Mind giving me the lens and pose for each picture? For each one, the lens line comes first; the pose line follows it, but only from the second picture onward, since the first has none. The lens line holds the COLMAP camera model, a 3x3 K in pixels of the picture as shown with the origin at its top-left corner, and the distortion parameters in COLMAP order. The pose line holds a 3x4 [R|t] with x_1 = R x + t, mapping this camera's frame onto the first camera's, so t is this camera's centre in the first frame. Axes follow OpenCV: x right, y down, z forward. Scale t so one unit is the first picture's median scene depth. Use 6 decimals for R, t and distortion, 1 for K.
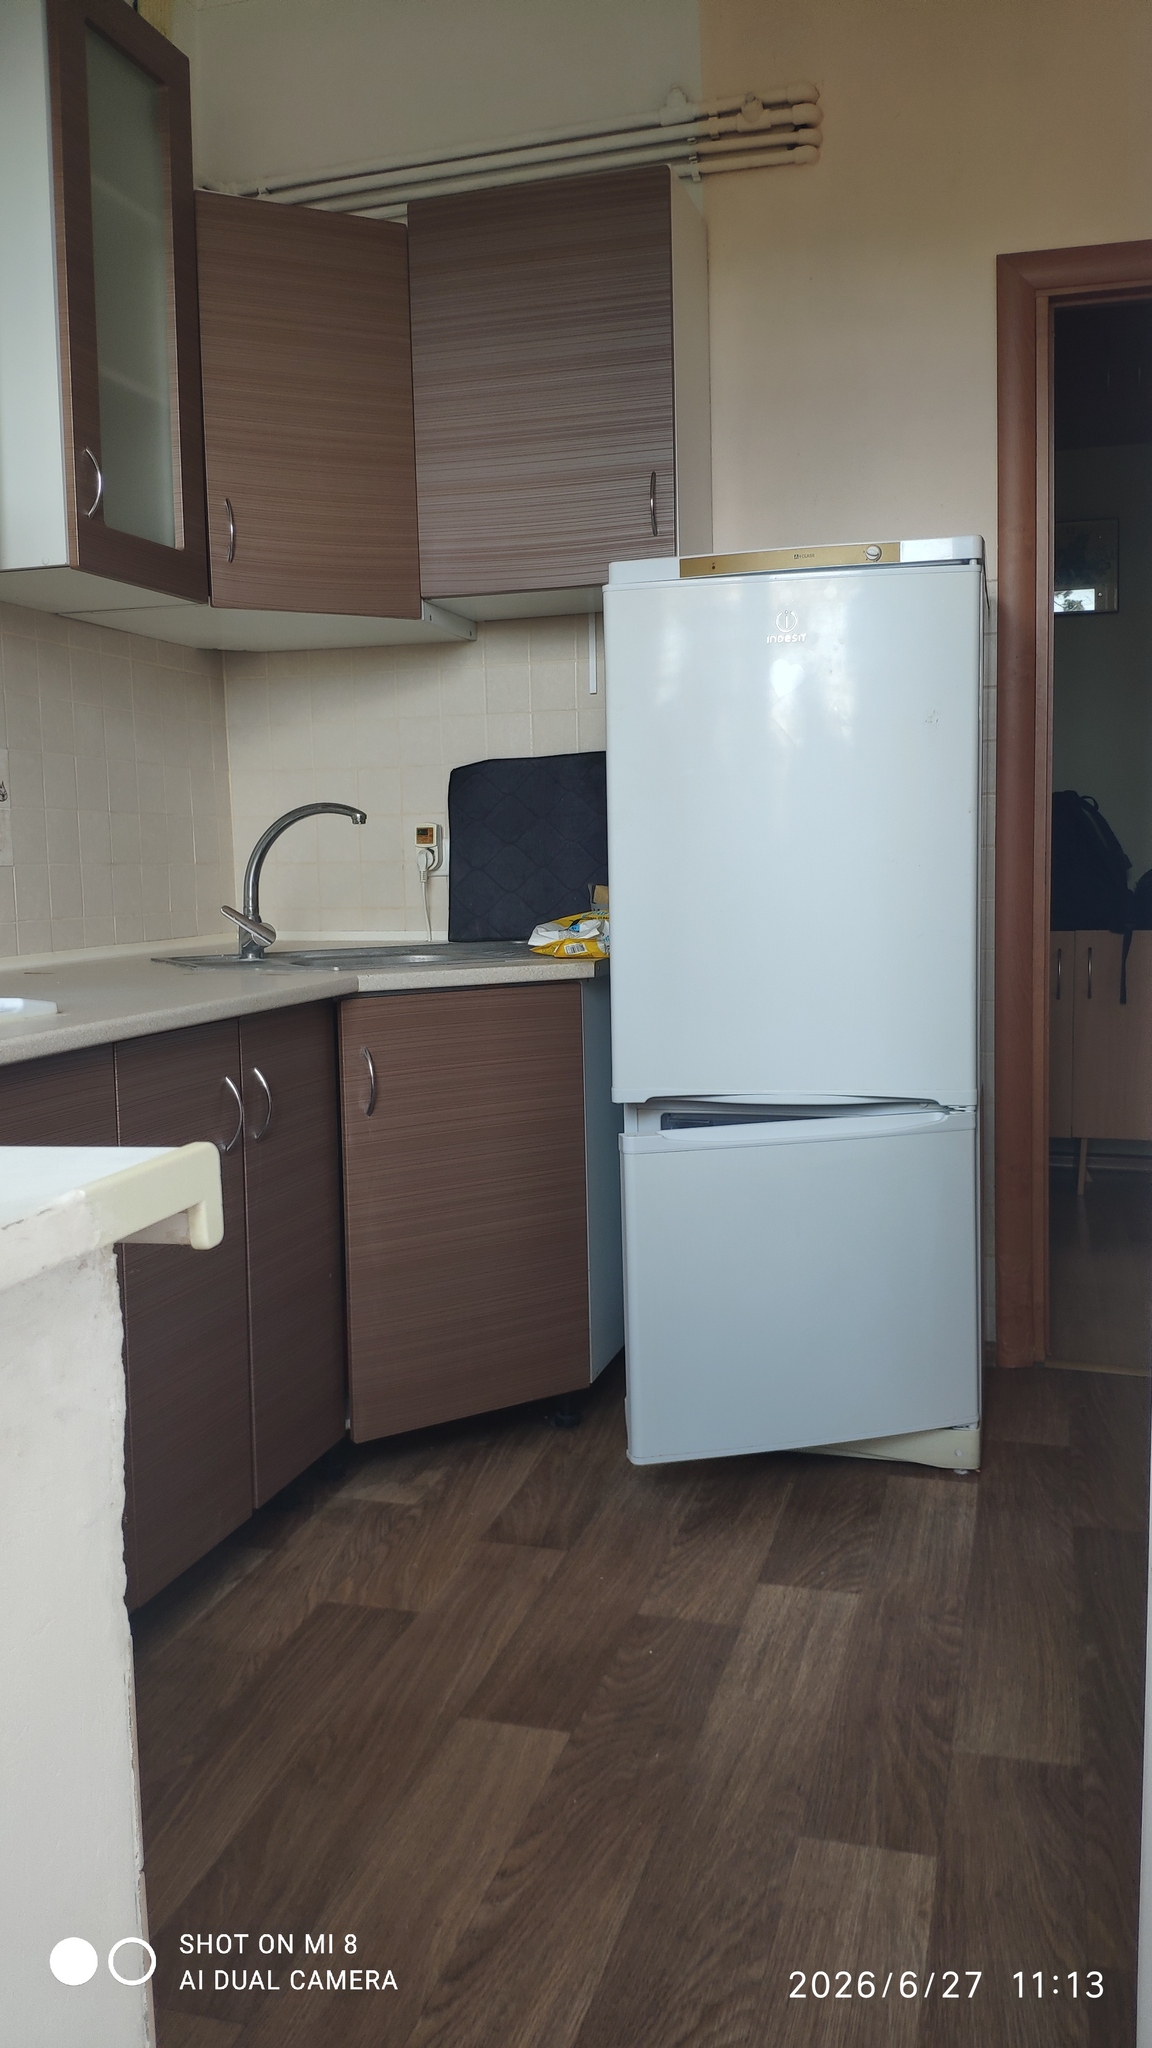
lens RADIAL K [[1603.1, 0, 581.1], [0, 1603.1, 999.2], [0, 0, 1]] dist [0.067524, -0.142178]
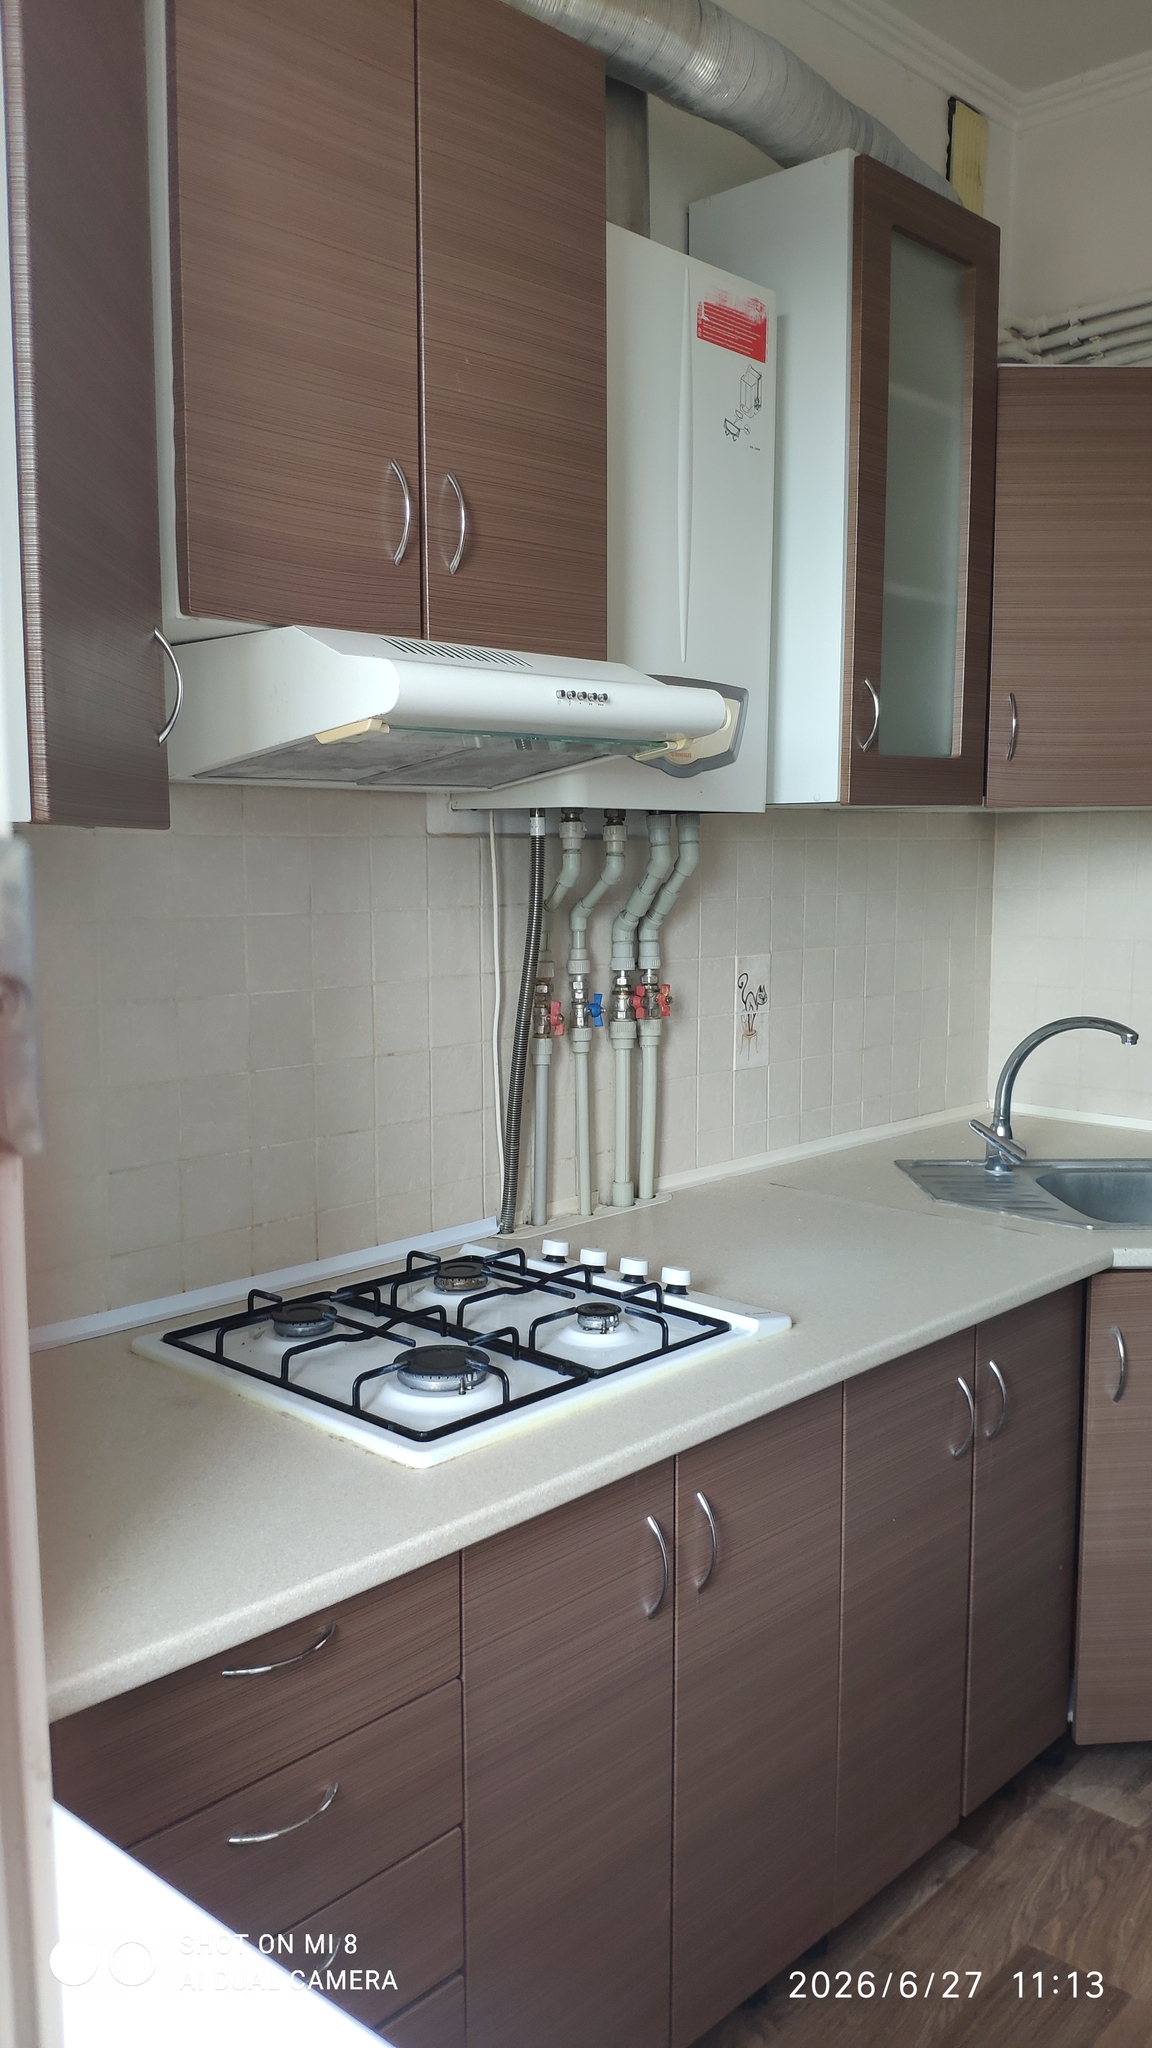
lens RADIAL K [[1603.1, 0, 578.9], [0, 1603.1, 1017.2], [0, 0, 1]] dist [0.067524, -0.142178]
pose [[0.892320, 0.071379, -0.445725, -0.011310], [-0.060257, 0.997417, 0.039095, -0.155988], [0.447364, -0.008027, 0.894316, 0.045641]]
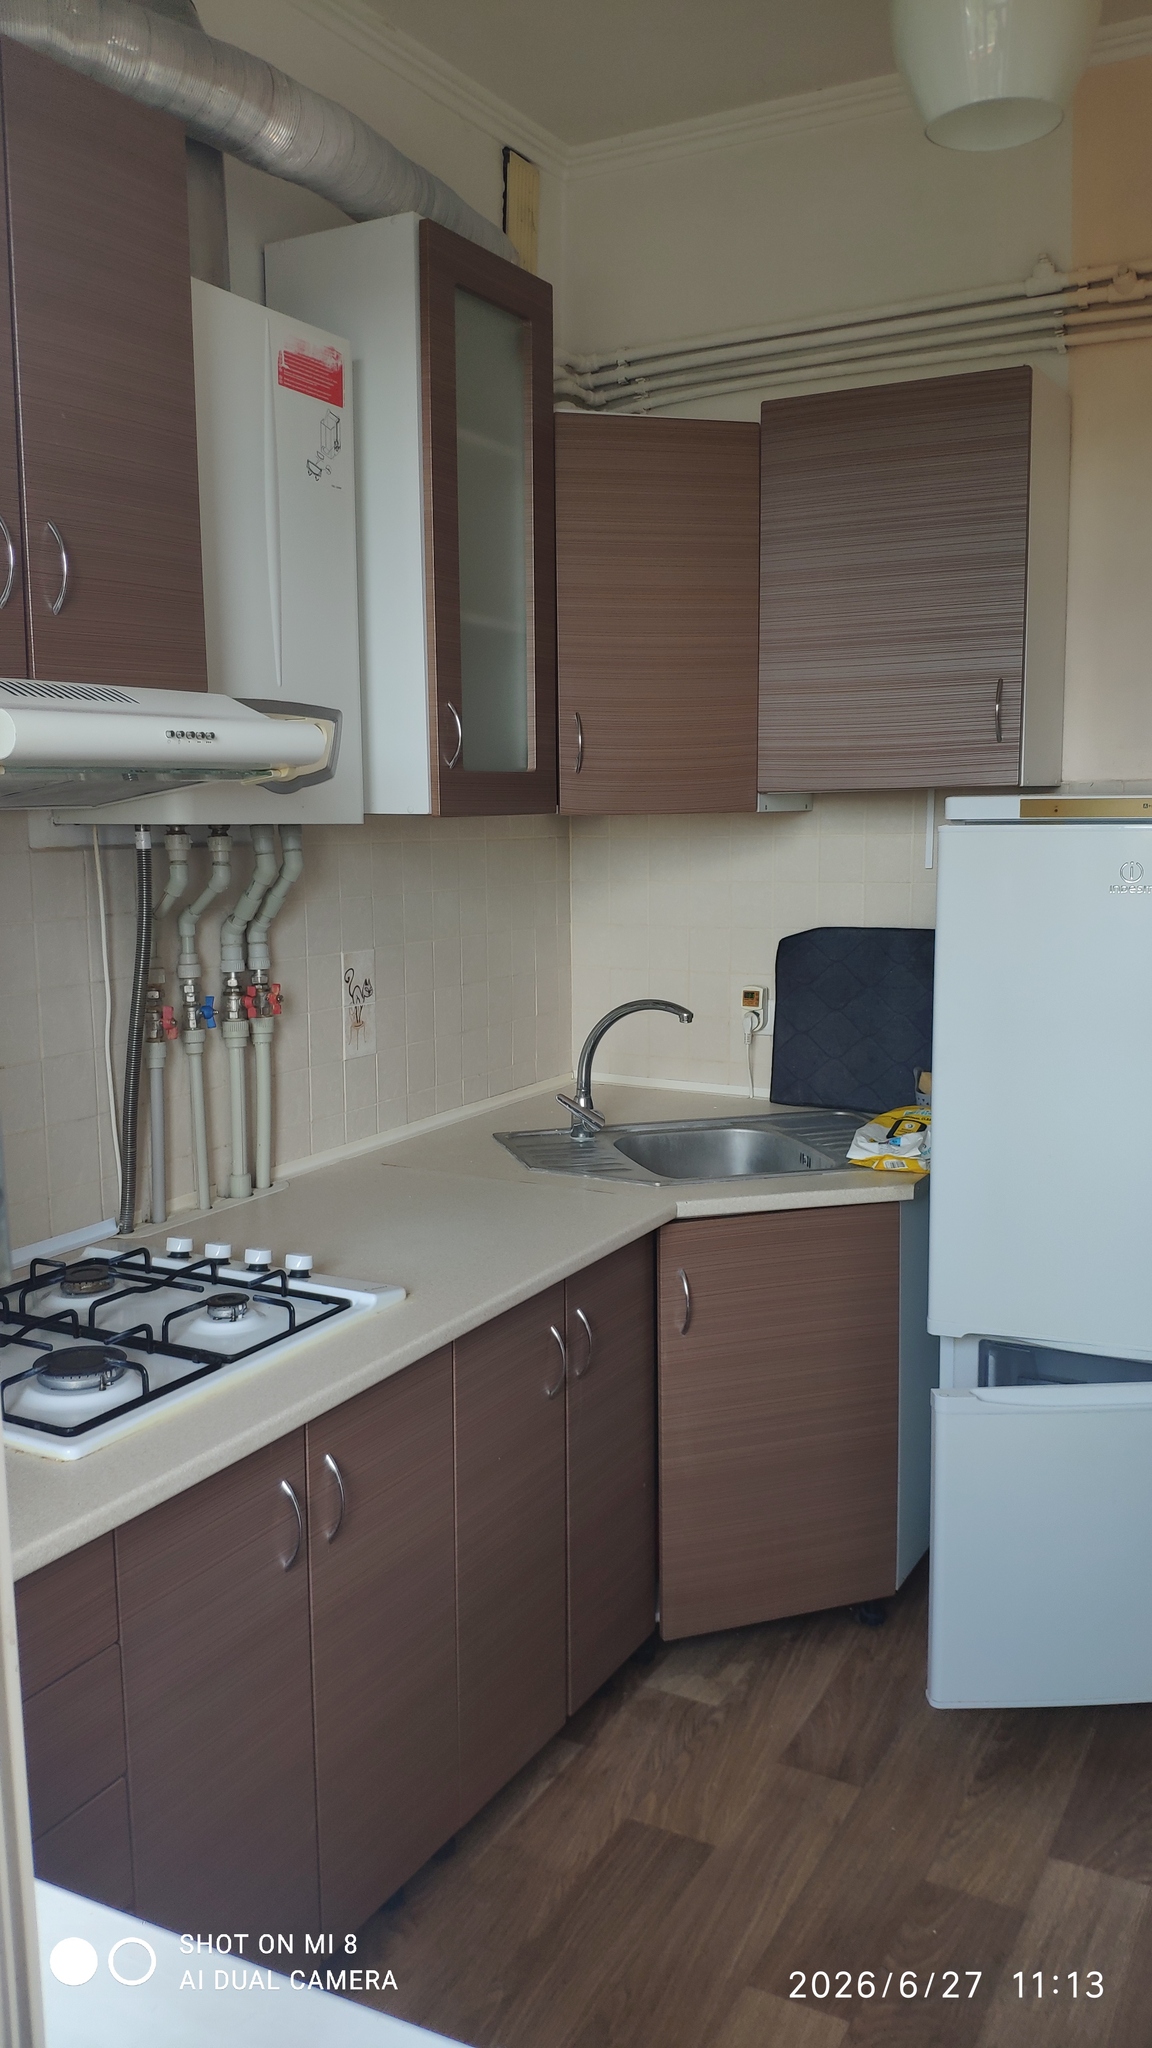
lens RADIAL K [[1603.1, 0, 572.6], [0, 1603.1, 1014.5], [0, 0, 1]] dist [0.067524, -0.142178]
pose [[0.976308, 0.042339, -0.212204, 0.008584], [-0.032842, 0.998303, 0.048082, -0.178601], [0.213880, -0.039973, 0.976042, -0.028749]]
